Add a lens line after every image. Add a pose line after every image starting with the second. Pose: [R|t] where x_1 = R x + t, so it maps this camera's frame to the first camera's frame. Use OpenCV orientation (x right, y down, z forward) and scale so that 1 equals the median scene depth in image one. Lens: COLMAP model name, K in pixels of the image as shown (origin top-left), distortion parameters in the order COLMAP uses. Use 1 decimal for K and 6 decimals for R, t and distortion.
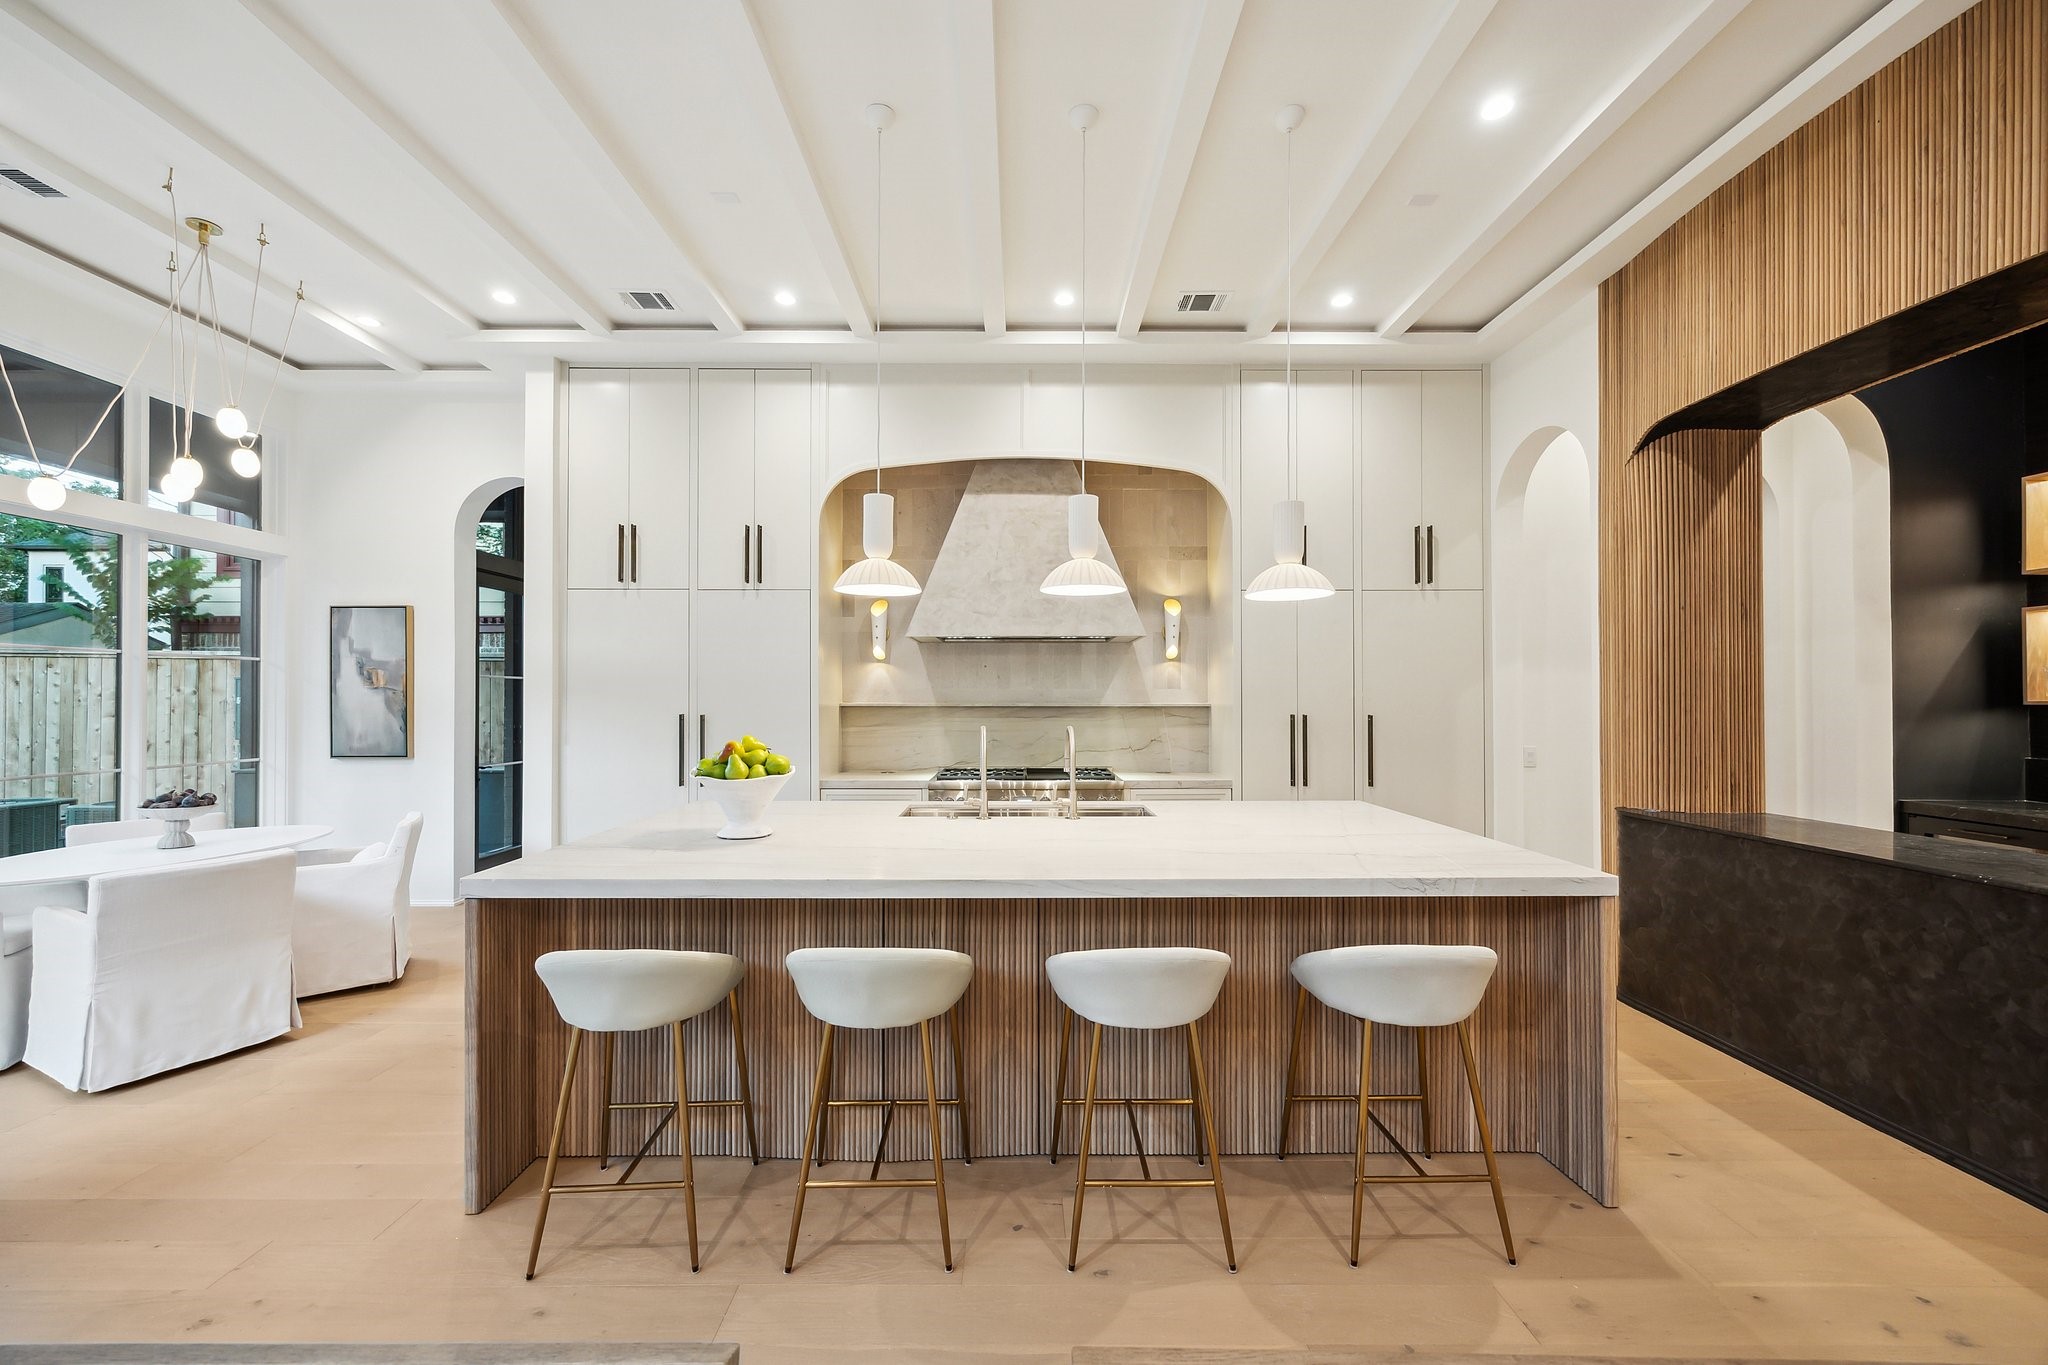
lens RADIAL K [[794.8, 0, 1023.0], [0, 794.8, 712.5], [0, 0, 1]] dist [-0.000157, -0.000012]
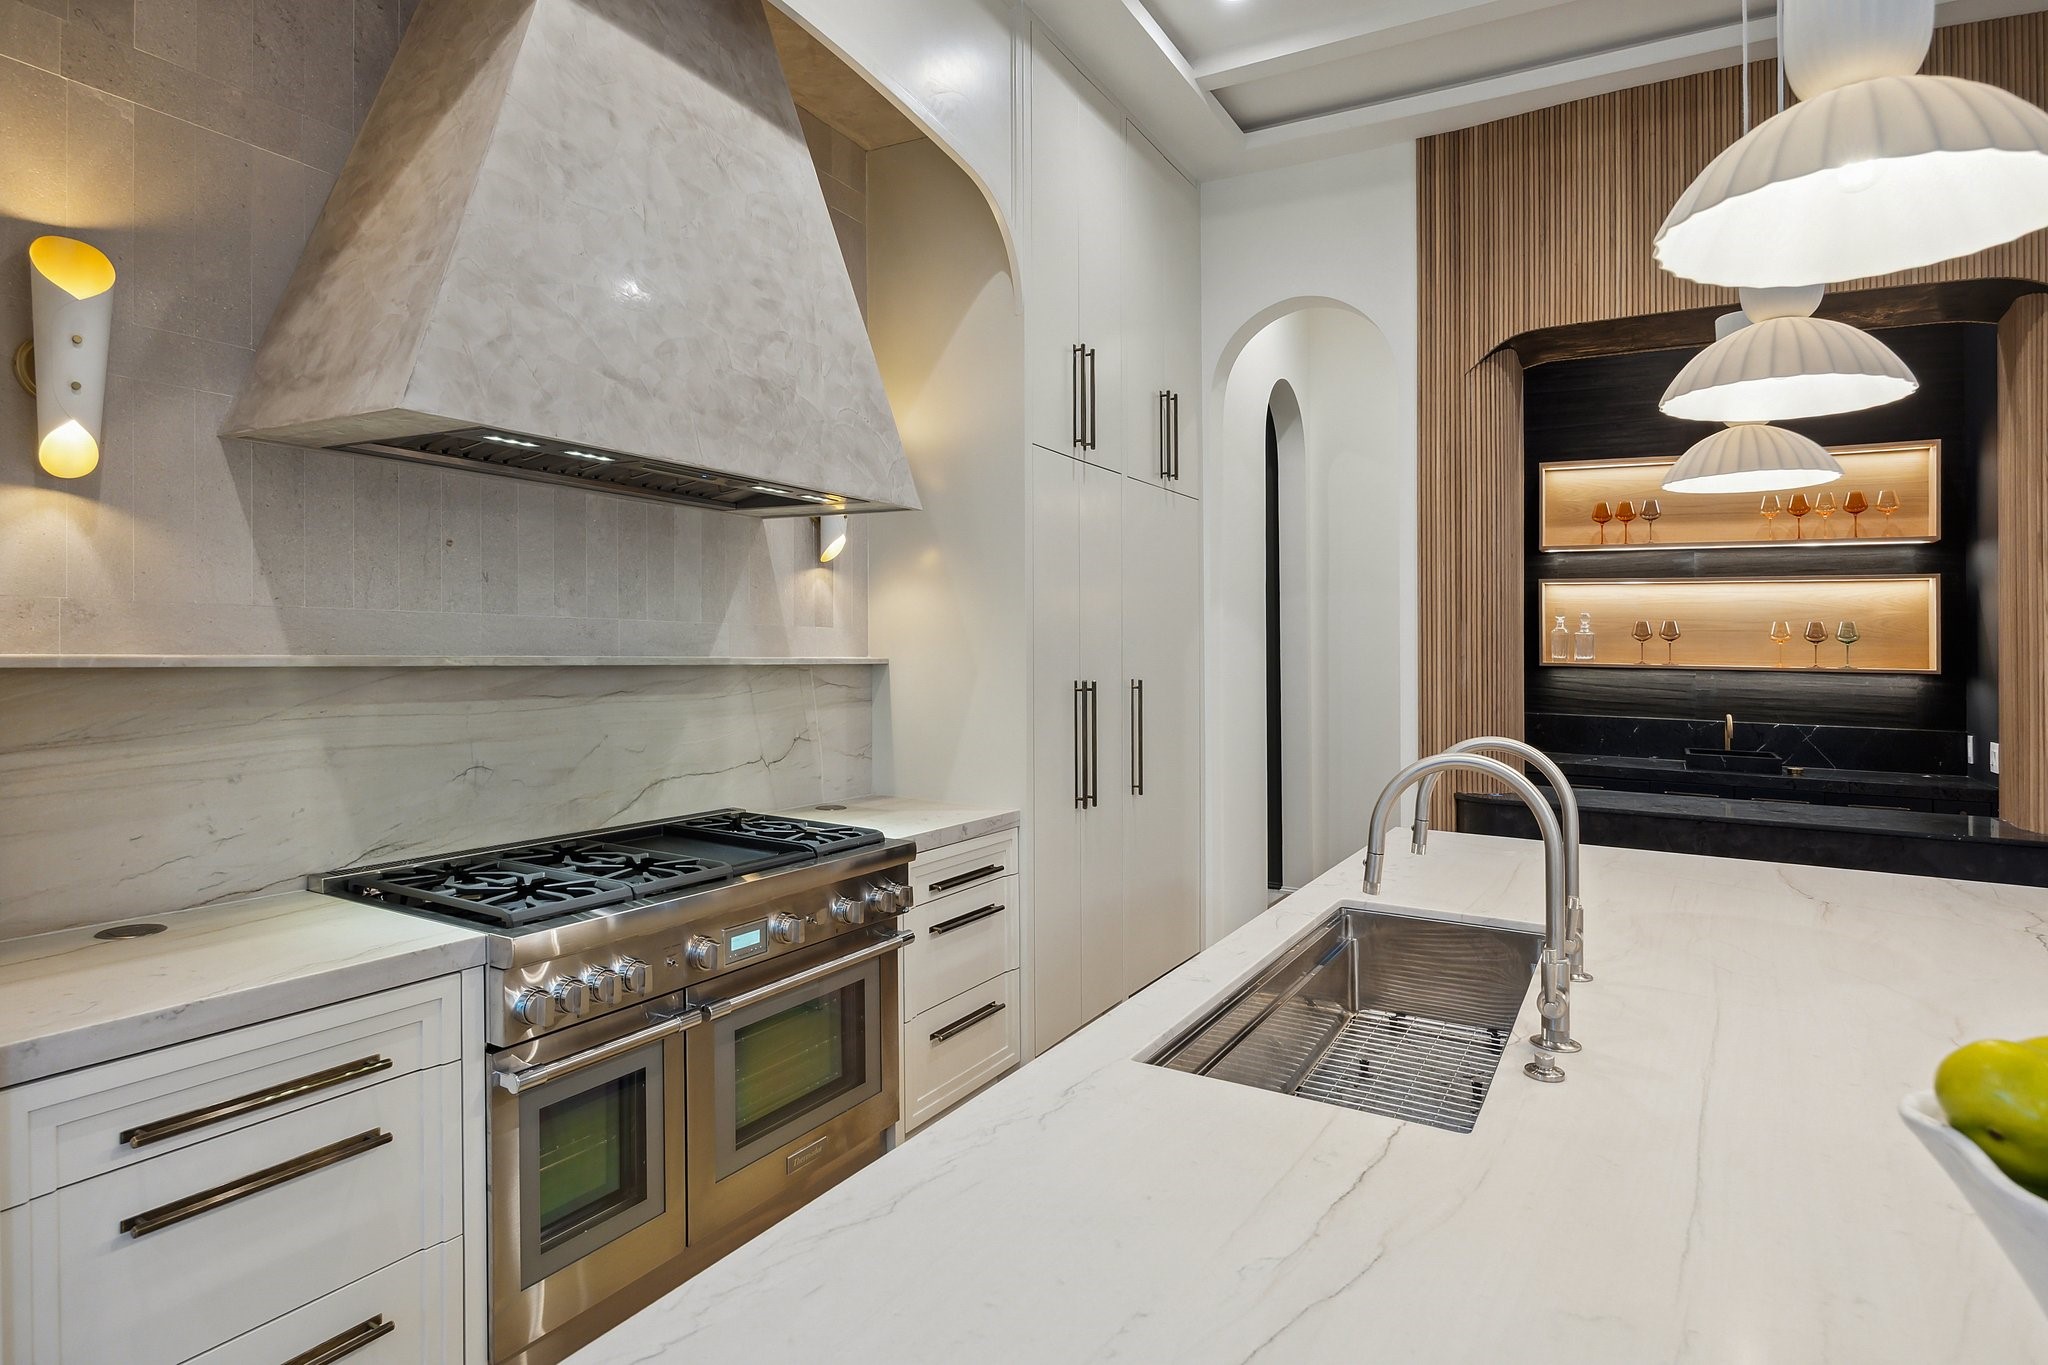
lens RADIAL K [[1106.0, 0, 1021.4], [0, 1106.0, 655.8], [0, 0, 1]] dist [-0.002728, -0.000728]
pose [[0.509421, 0.001033, 0.860517, -0.345096], [-0.005896, 0.999980, 0.002290, -0.015807], [-0.860497, -0.006240, 0.509417, 0.617791]]
